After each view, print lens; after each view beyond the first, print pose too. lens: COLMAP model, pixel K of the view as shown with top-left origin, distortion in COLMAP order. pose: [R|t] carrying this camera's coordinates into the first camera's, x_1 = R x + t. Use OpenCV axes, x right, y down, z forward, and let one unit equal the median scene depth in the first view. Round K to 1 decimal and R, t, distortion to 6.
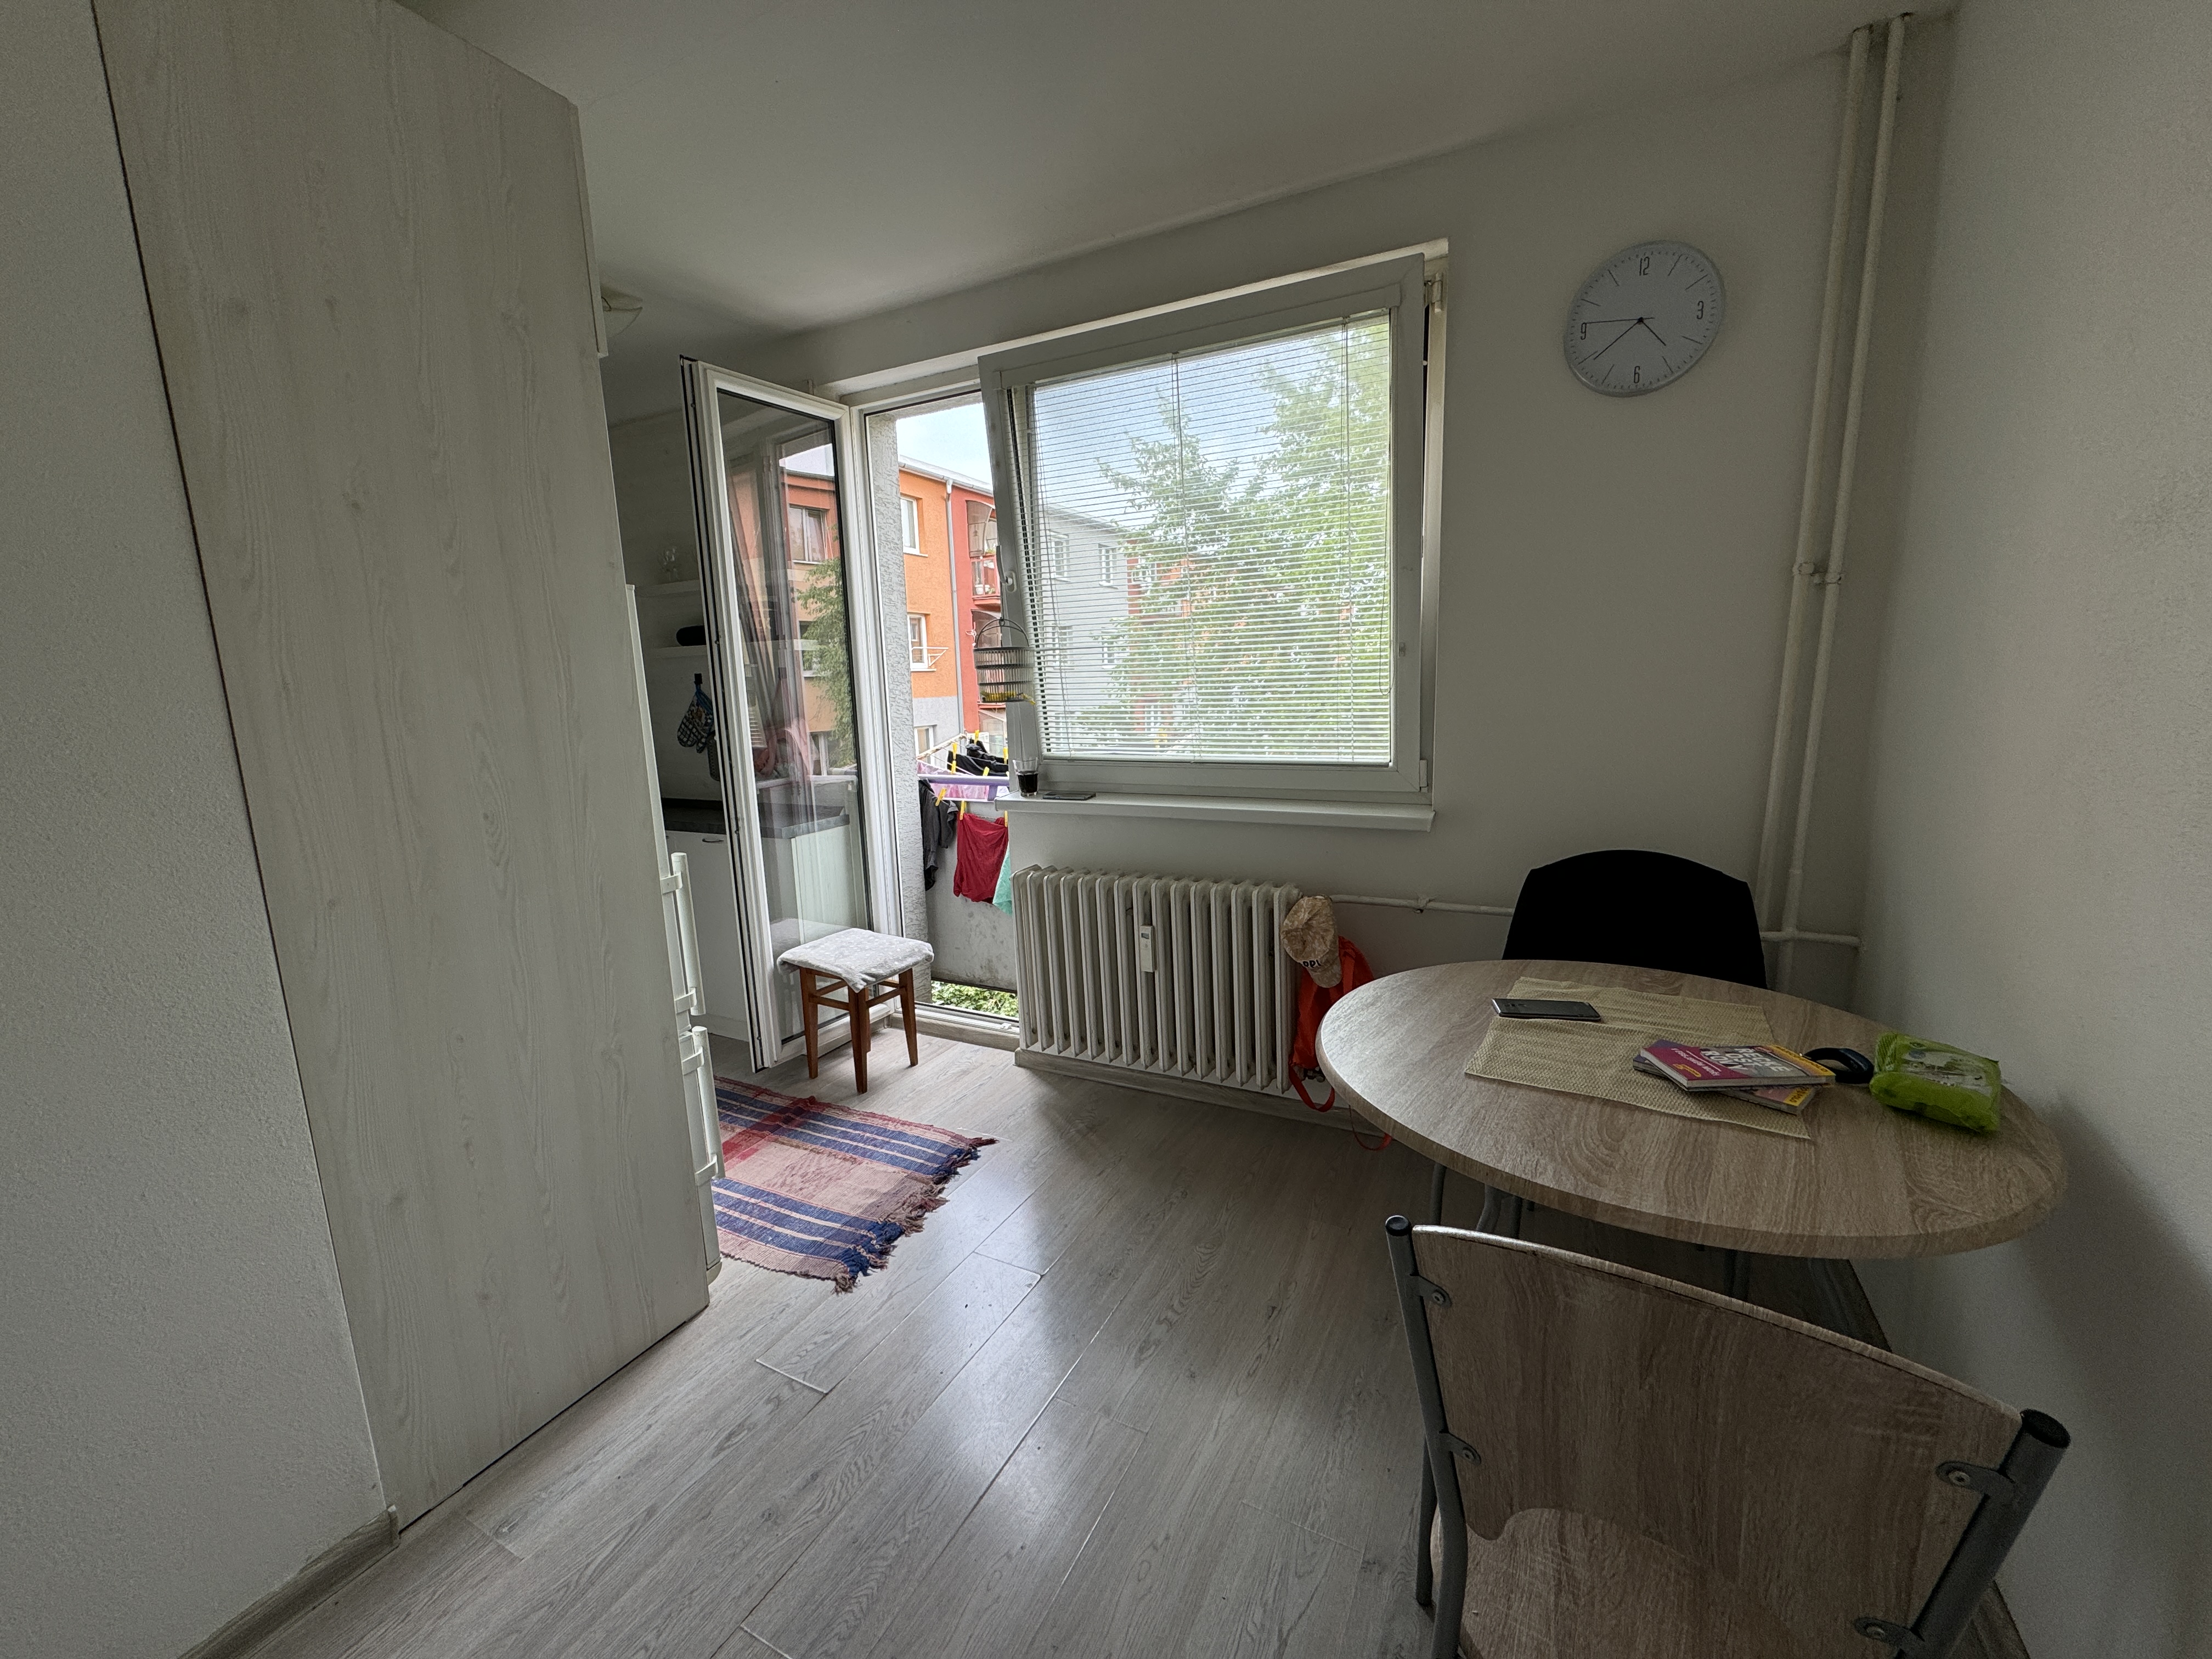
lens RADIAL K [[890.9, 0, 1103.3], [0, 890.9, 824.0], [0, 0, 1]] dist [-0.000336, -0.000020]
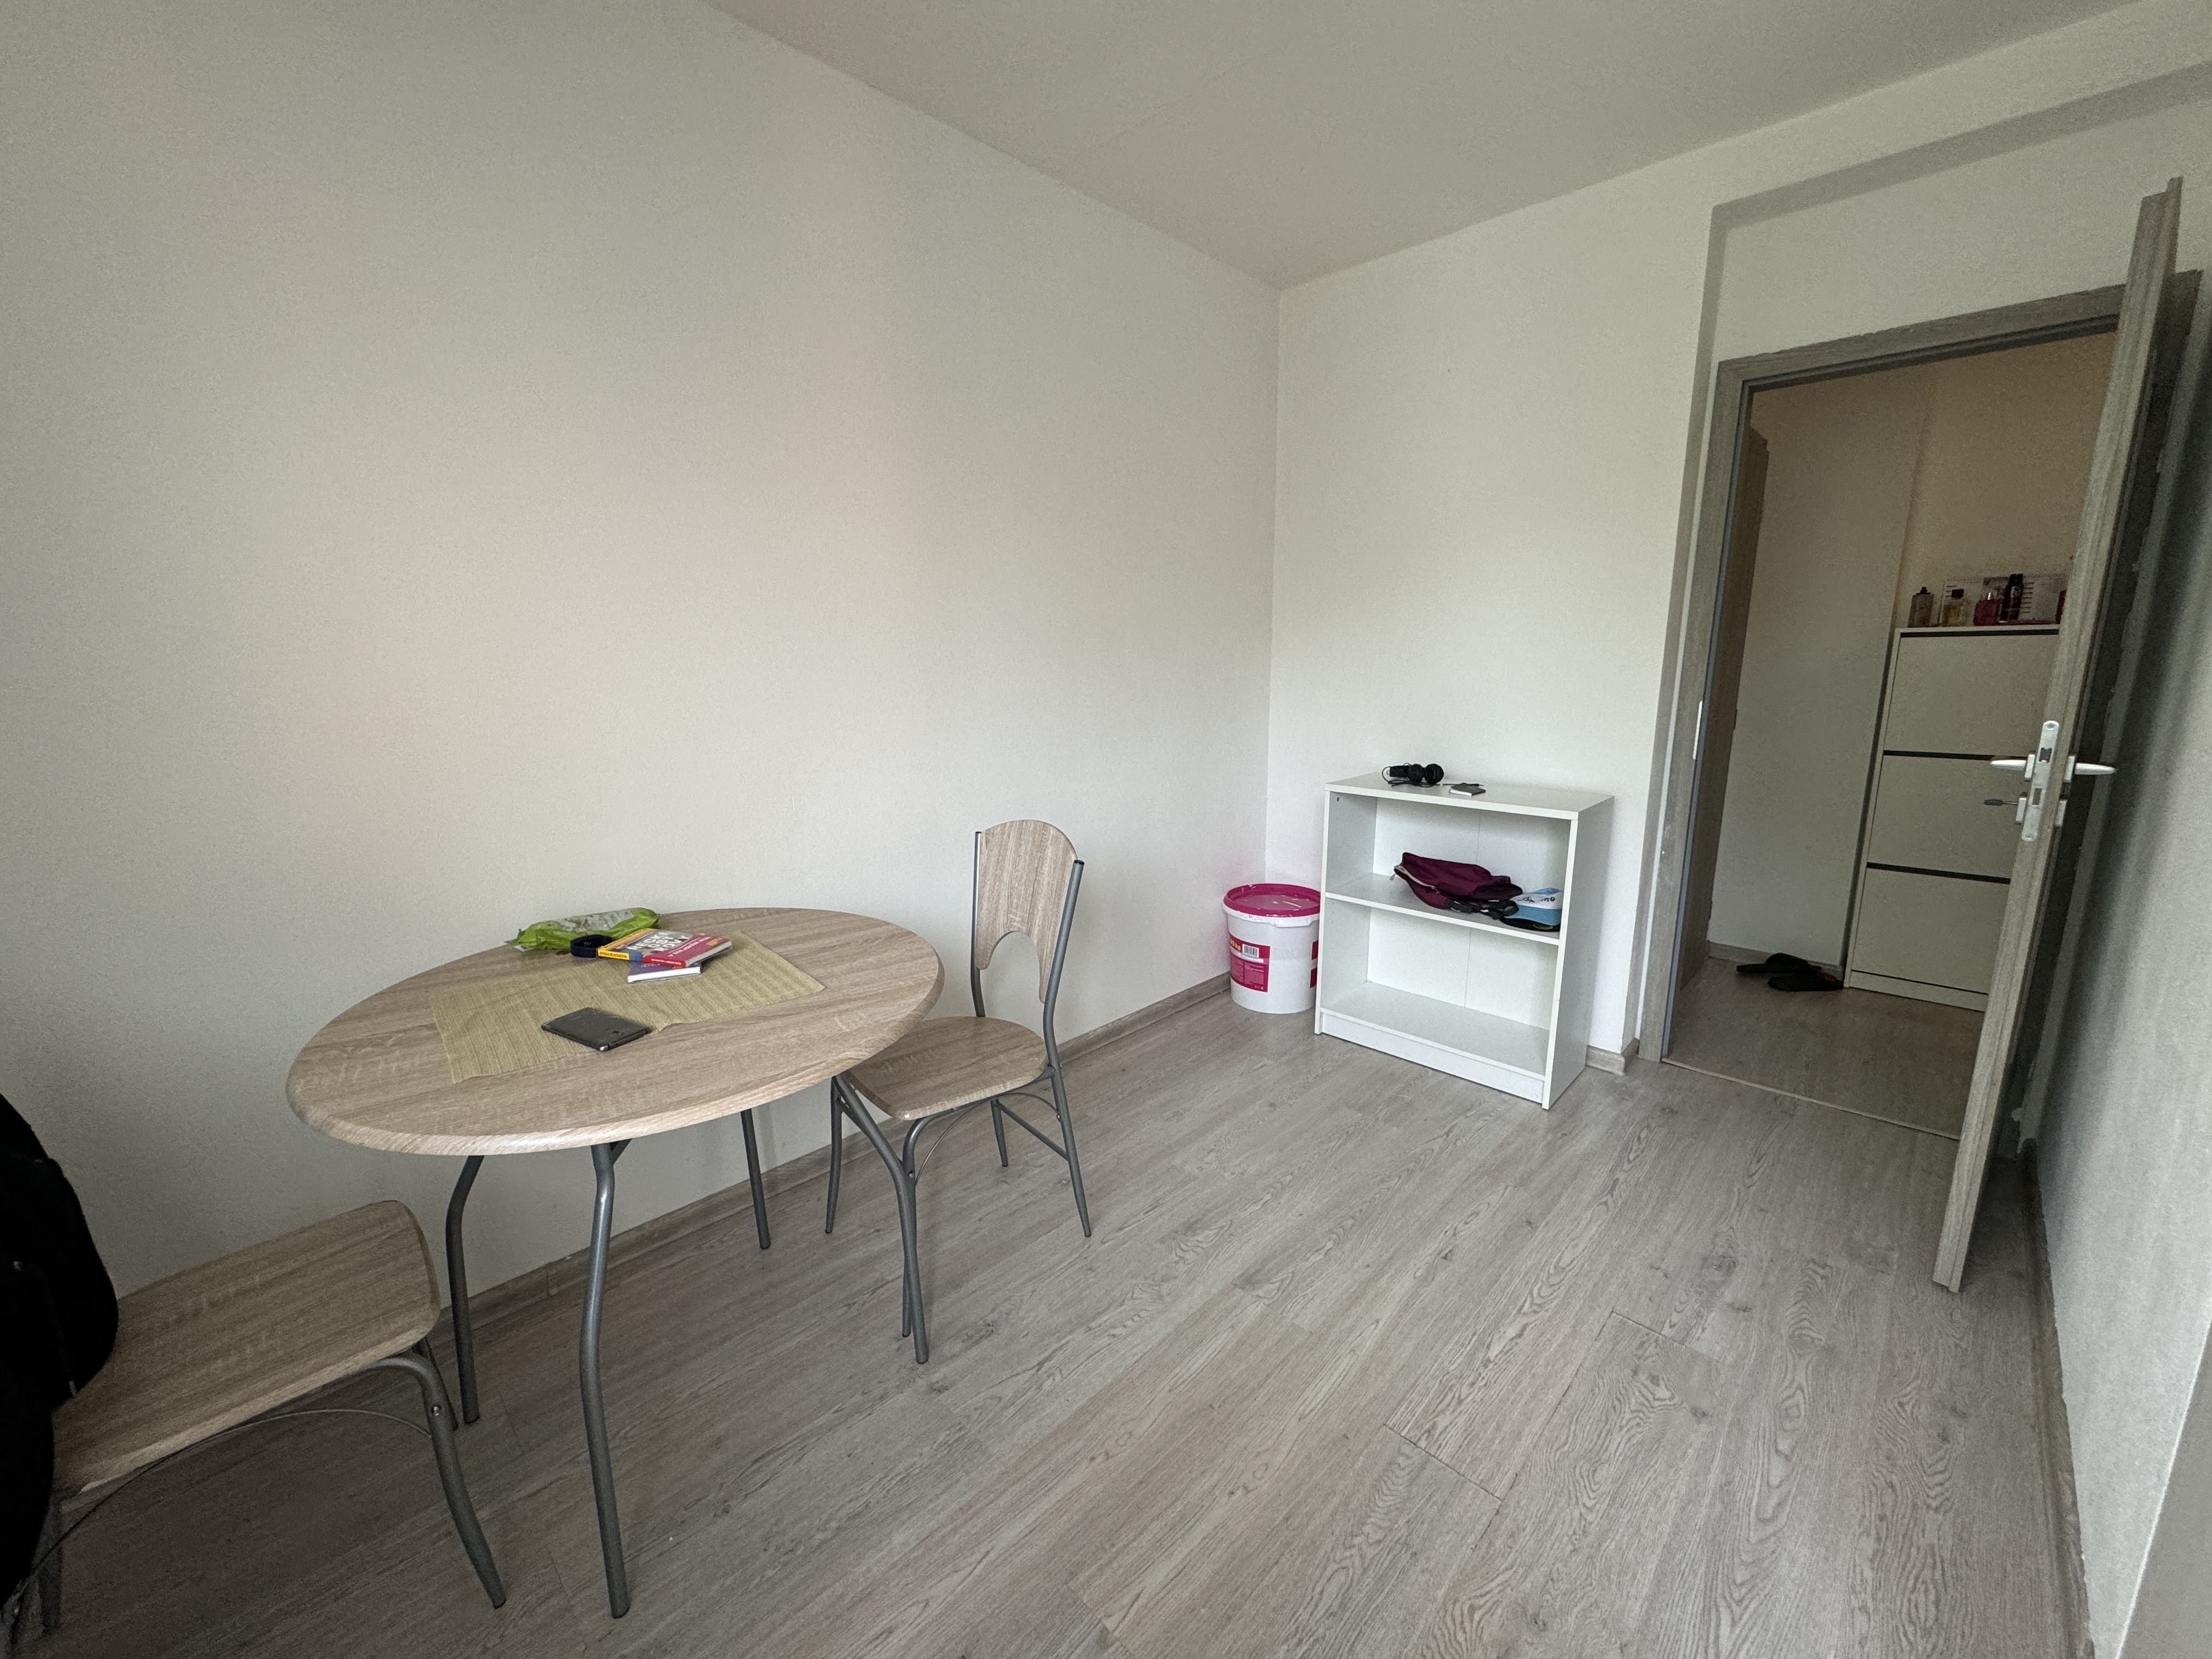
lens RADIAL K [[890.9, 0, 1097.0], [0, 890.9, 820.1], [0, 0, 1]] dist [-0.000336, -0.000020]
pose [[-0.951600, -0.010510, 0.307160, -0.248400], [0.099308, 0.935289, 0.339666, -0.247570], [-0.290853, 0.353729, -0.888977, 1.690500]]
